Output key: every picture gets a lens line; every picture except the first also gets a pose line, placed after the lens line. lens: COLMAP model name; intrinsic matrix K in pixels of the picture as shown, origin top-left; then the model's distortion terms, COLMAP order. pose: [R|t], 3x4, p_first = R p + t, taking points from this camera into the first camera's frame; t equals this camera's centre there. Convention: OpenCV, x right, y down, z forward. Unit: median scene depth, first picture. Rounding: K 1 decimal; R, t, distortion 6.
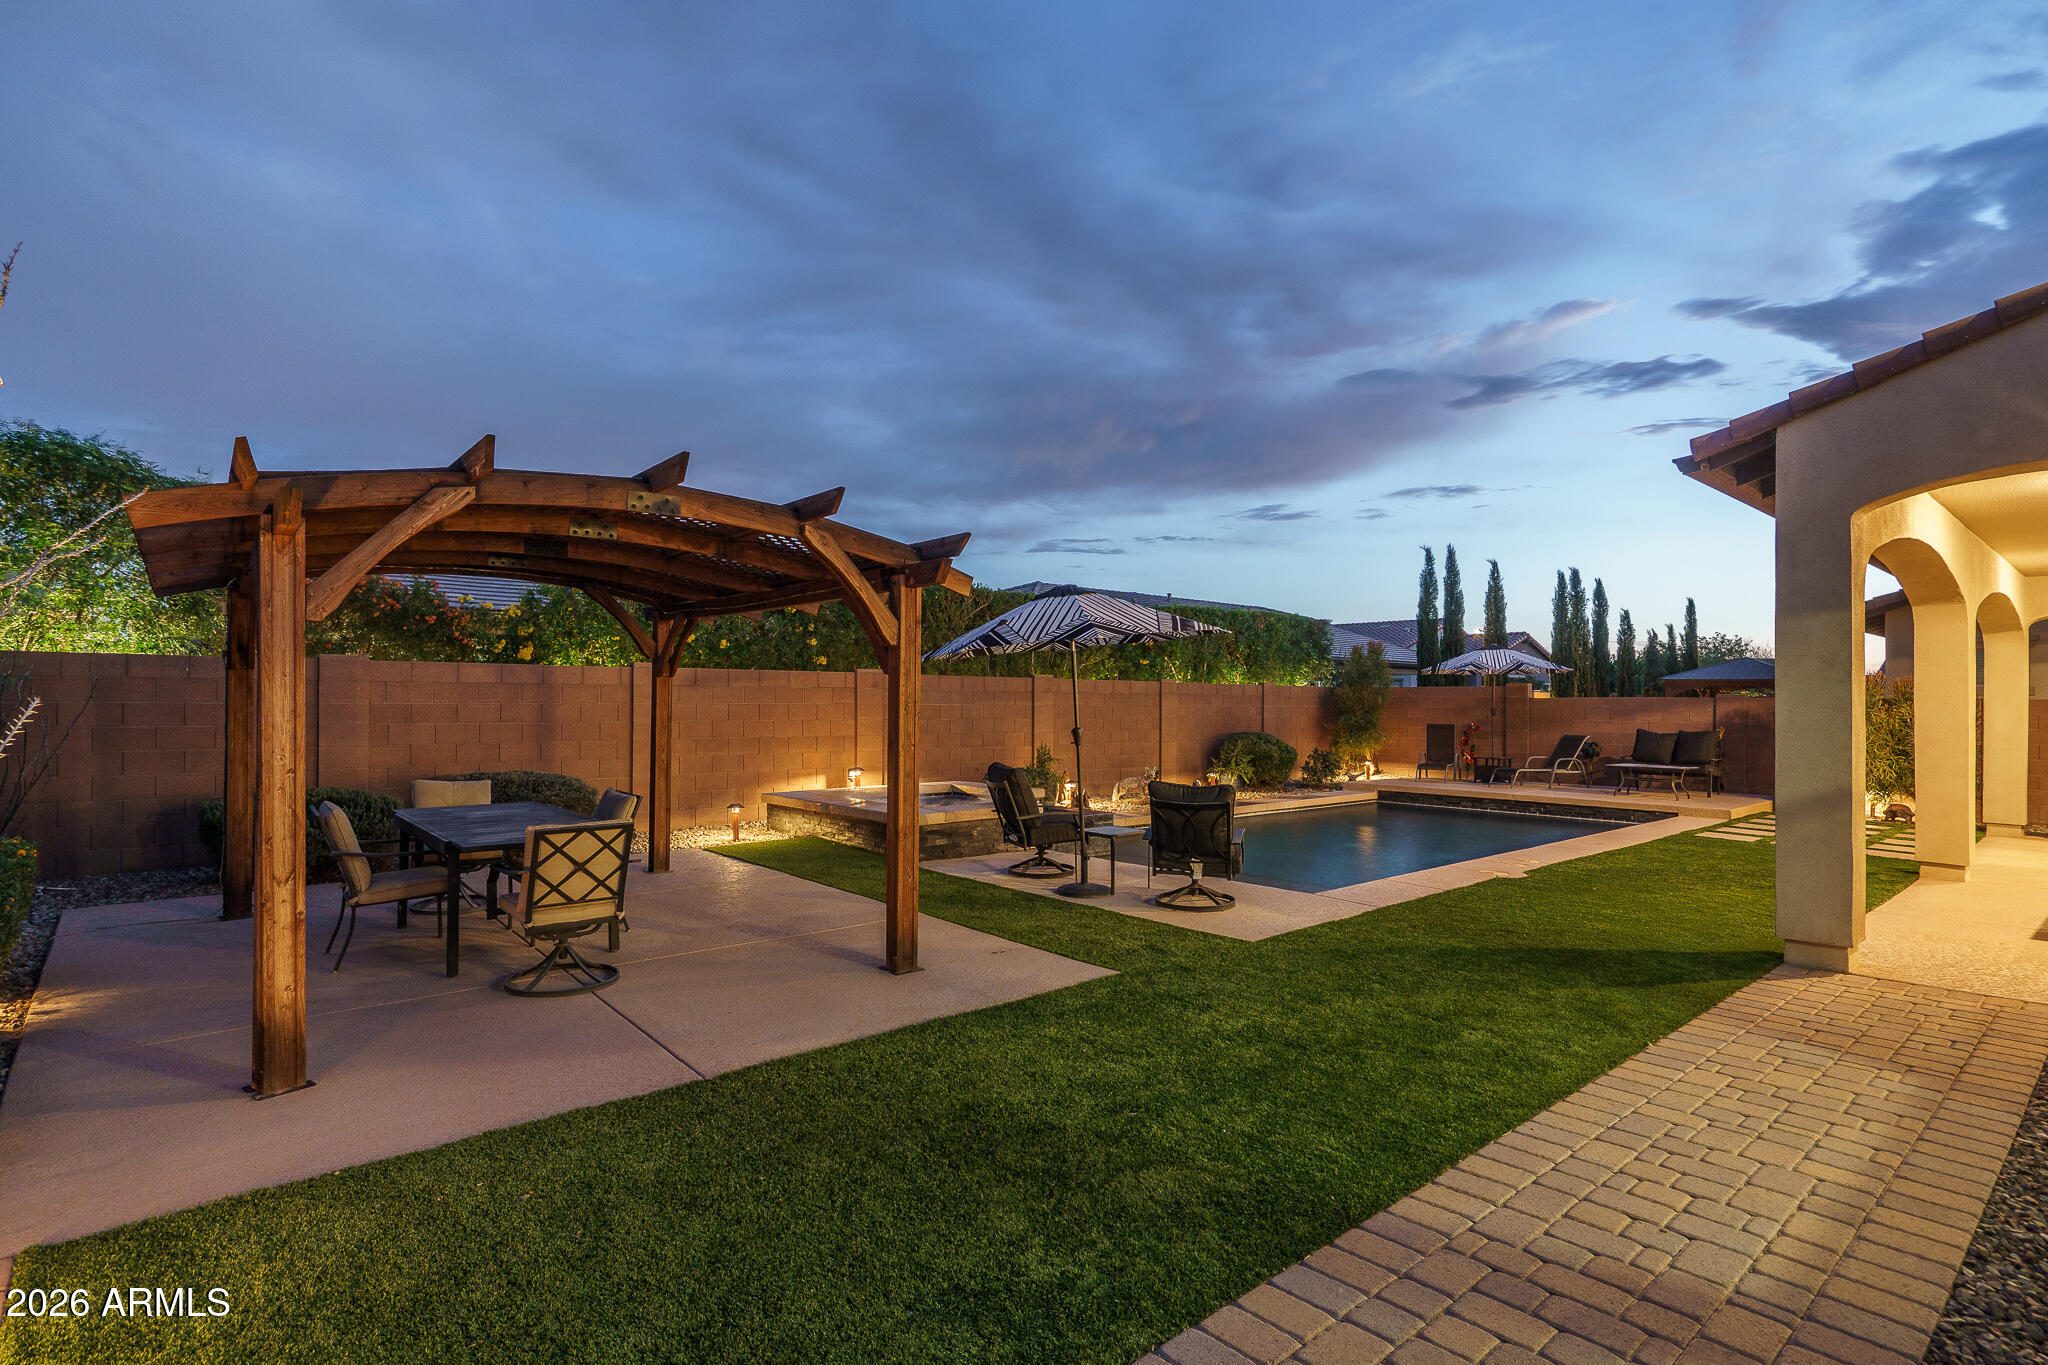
lens RADIAL K [[1006.8, 0, 1025.6], [0, 1006.8, 697.1], [0, 0, 1]] dist [0.001824, 0.001019]
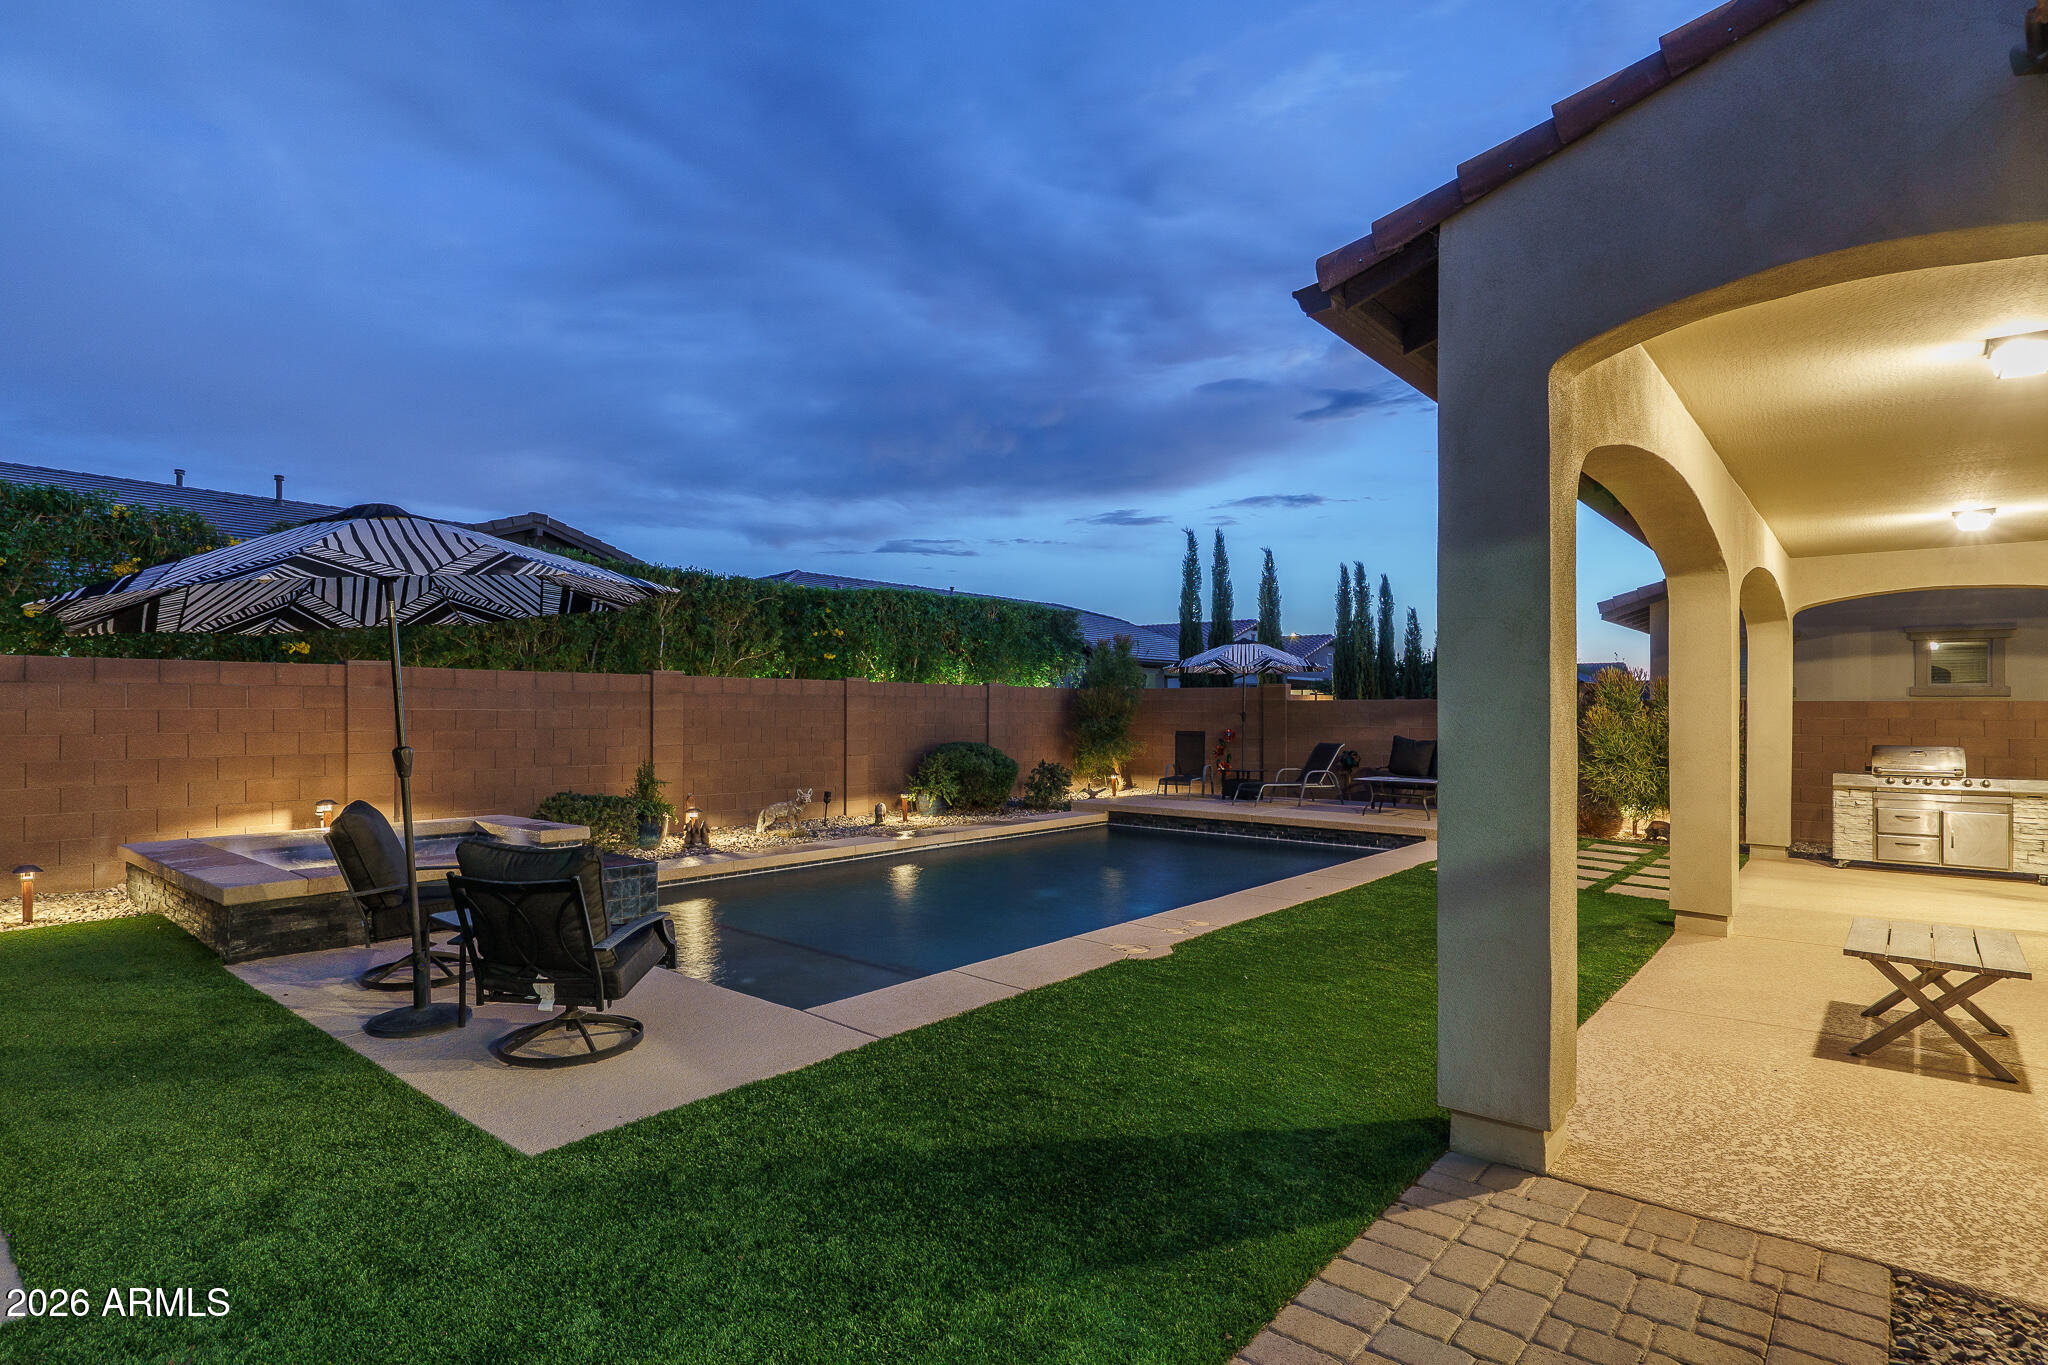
lens RADIAL K [[1038.4, 0, 1017.3], [0, 1038.4, 703.4], [0, 0, 1]] dist [0.000227, 0.000854]
pose [[0.988938, -0.001364, 0.148324, 0.141868], [0.001137, 0.999998, 0.001612, 0.001666], [-0.148326, -0.001426, 0.988937, 0.151456]]
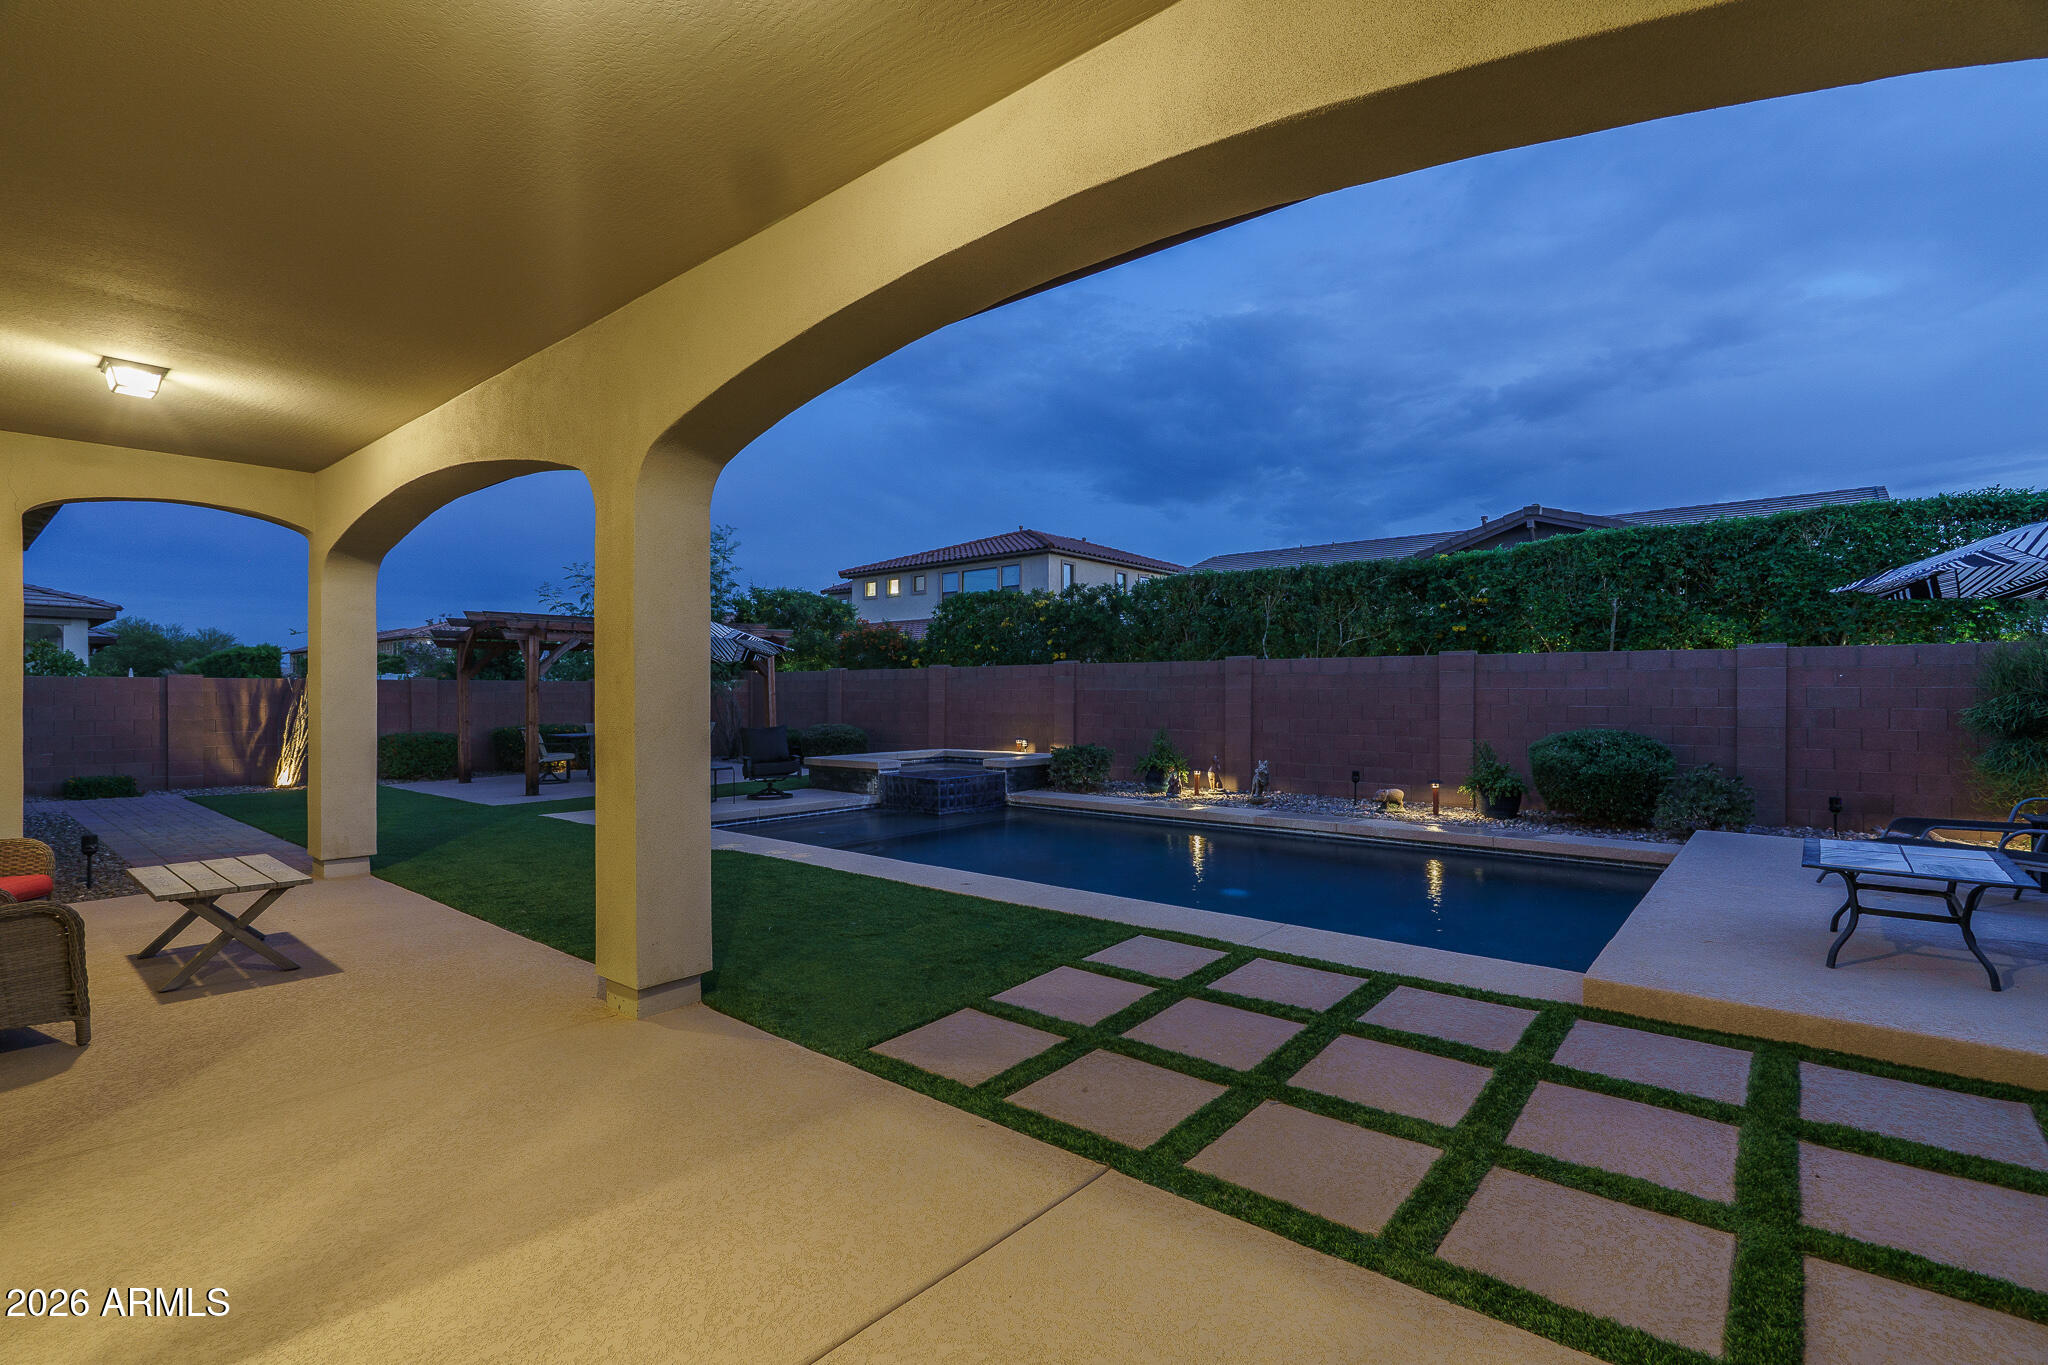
lens RADIAL K [[923.0, 0, 1024.6], [0, 923.0, 694.2], [0, 0, 1]] dist [-0.011496, -0.000612]
pose [[0.169382, -0.004849, -0.985539, 0.716330], [0.007104, 0.999968, -0.003699, 0.012958], [0.985525, -0.006375, 0.169411, 0.567549]]
